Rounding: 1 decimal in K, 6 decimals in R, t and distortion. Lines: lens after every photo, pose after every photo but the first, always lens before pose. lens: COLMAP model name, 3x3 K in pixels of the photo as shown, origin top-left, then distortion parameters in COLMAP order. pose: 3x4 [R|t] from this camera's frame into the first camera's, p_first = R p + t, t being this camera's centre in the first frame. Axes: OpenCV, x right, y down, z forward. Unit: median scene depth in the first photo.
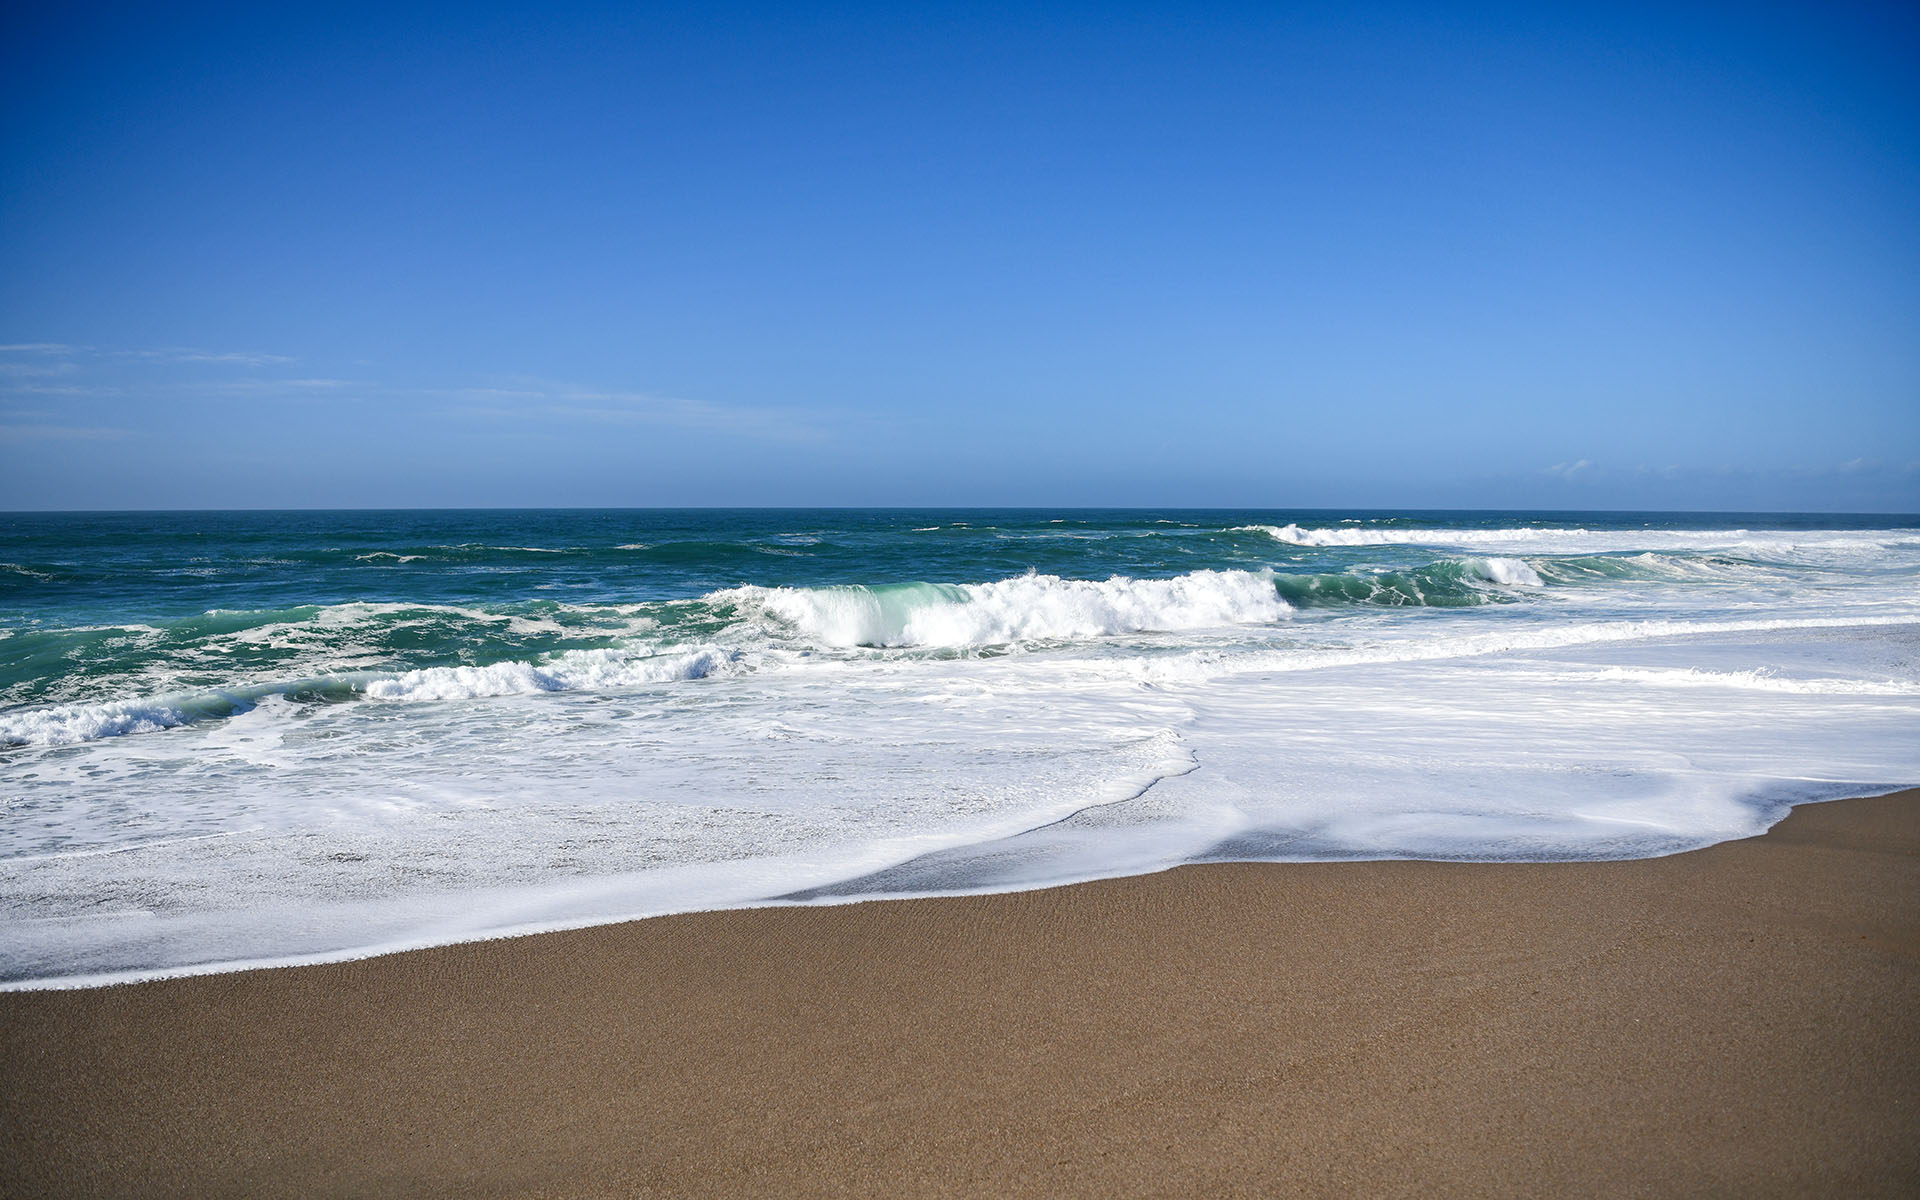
lens RADIAL K [[1372.3, 0, 955.3], [0, 1372.3, 602.4], [0, 0, 1]] dist [-0.063815, 0.013869]
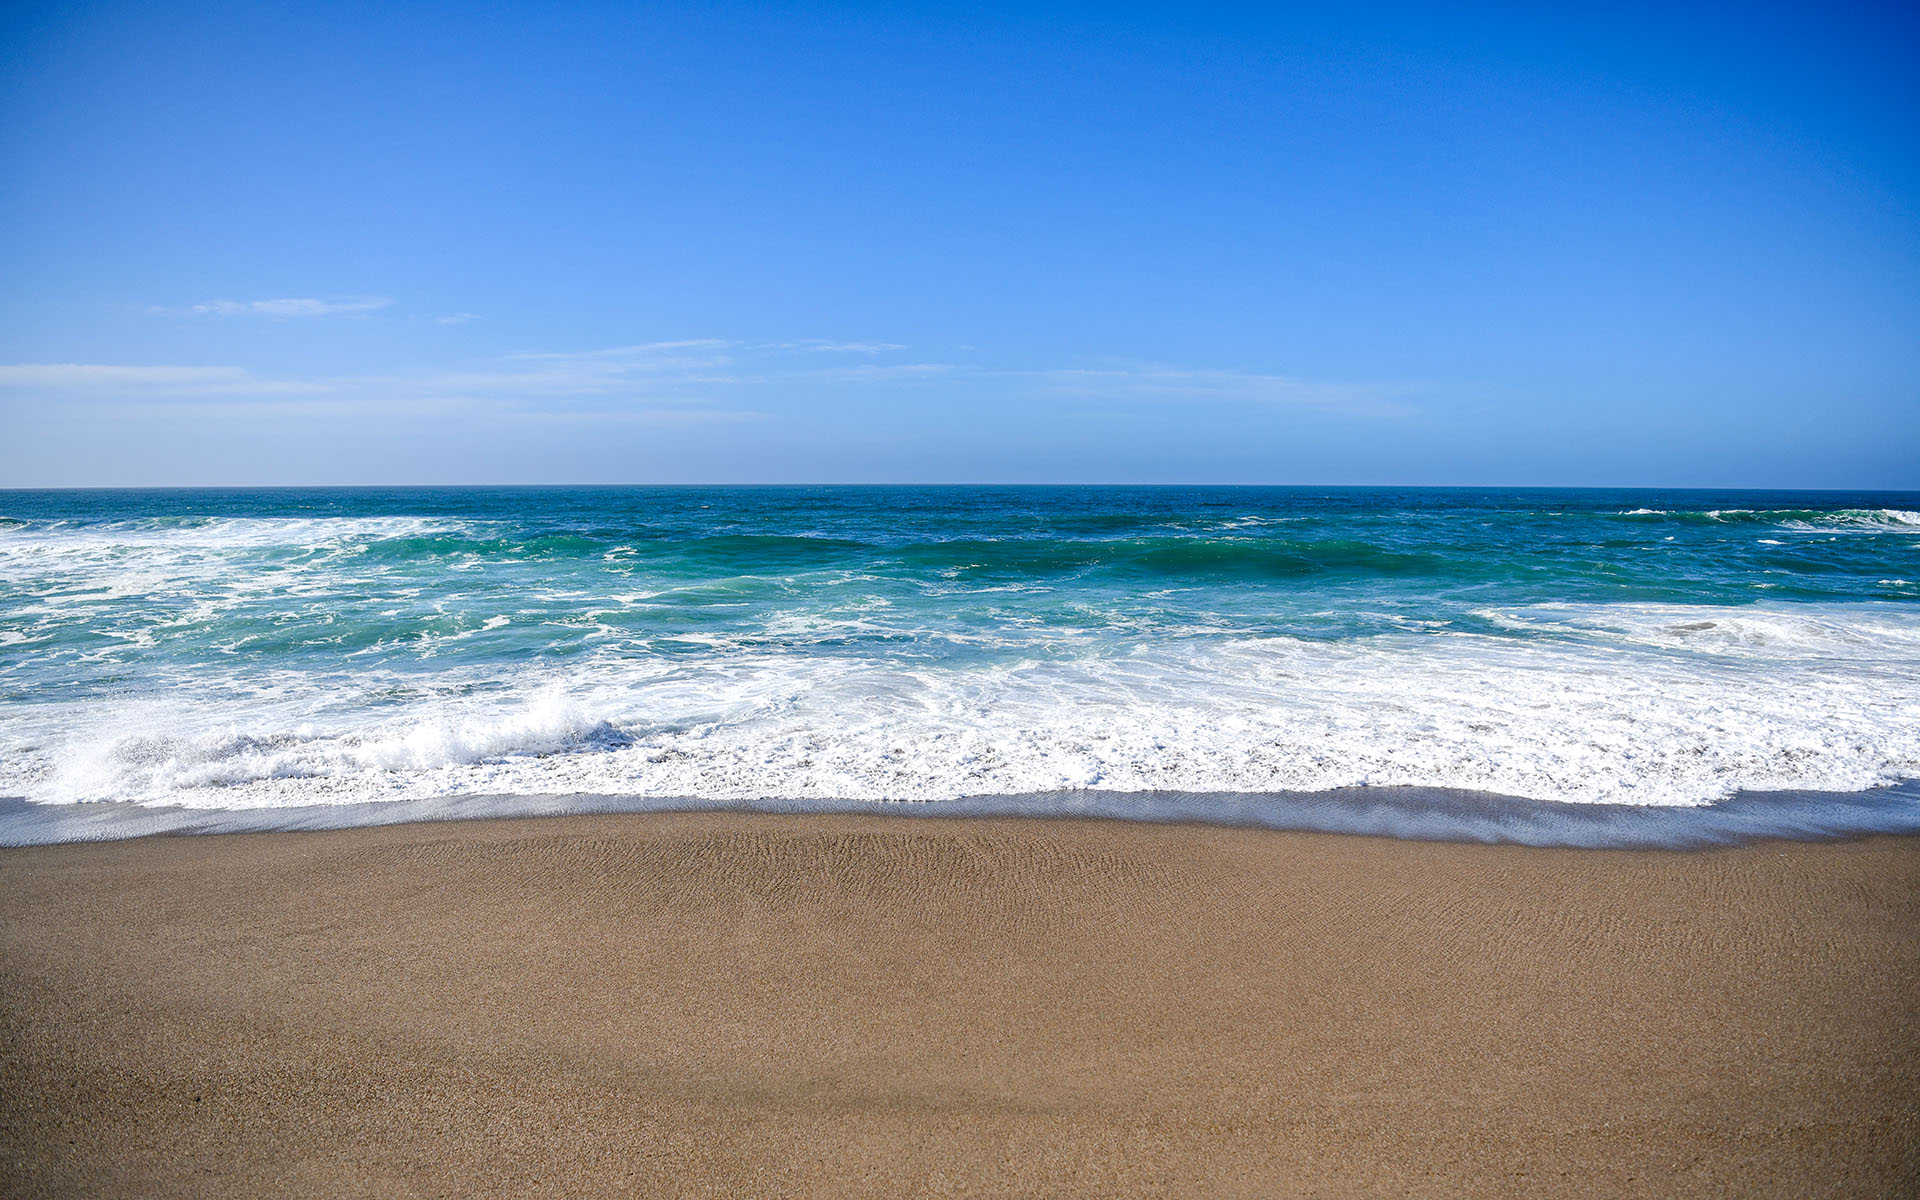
lens RADIAL K [[1372.3, 0, 962.9], [0, 1372.3, 601.4], [0, 0, 1]] dist [-0.063815, 0.013869]
pose [[0.917127, 0.038678, -0.396713, 0.057959], [-0.032441, 0.999222, 0.022424, -0.037855], [0.397272, -0.007696, 0.917669, -0.111894]]
